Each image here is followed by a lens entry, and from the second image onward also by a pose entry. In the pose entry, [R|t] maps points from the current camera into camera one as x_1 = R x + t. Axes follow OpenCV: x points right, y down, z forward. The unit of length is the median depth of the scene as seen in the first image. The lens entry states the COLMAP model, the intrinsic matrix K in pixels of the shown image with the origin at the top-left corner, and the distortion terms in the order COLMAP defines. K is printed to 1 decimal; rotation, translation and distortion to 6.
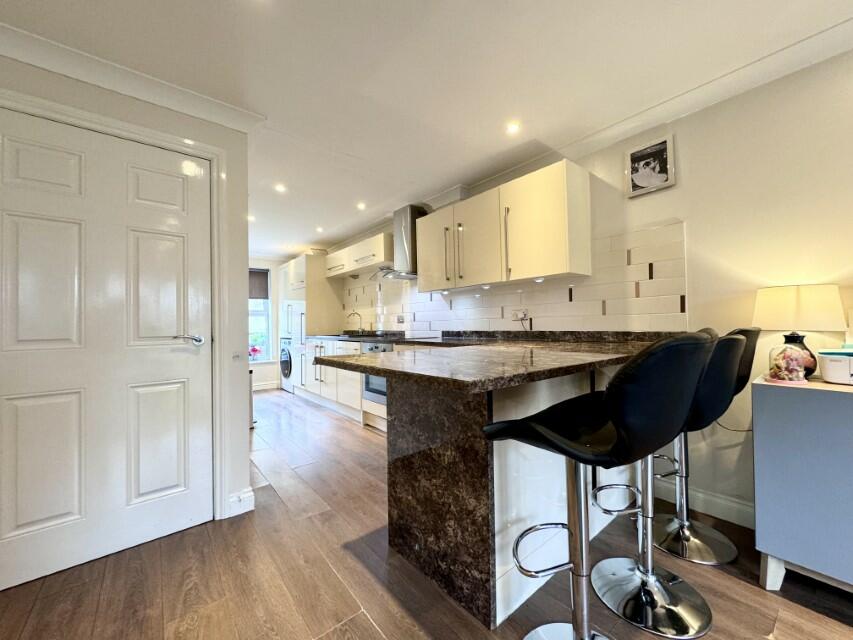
lens RADIAL K [[339.6, 0, 426.8], [0, 339.6, 321.0], [0, 0, 1]] dist [-0.000271, 0.000568]
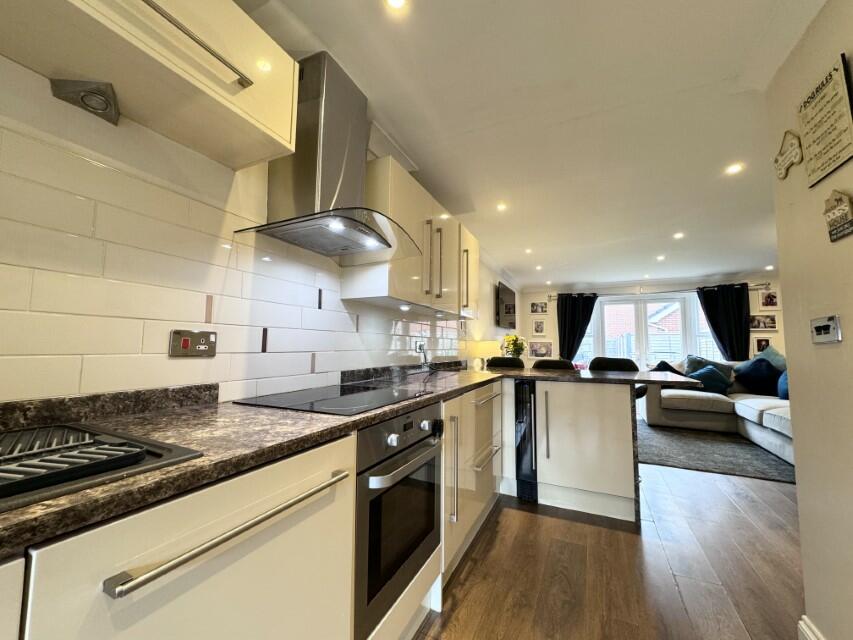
lens RADIAL K [[339.6, 0, 428.0], [0, 339.6, 319.4], [0, 0, 1]] dist [-0.000271, 0.000568]
pose [[-0.430554, 0.084282, 0.898621, -0.470181], [-0.014820, 0.994836, -0.100407, 0.001533], [-0.902443, -0.056549, -0.427082, 1.099332]]
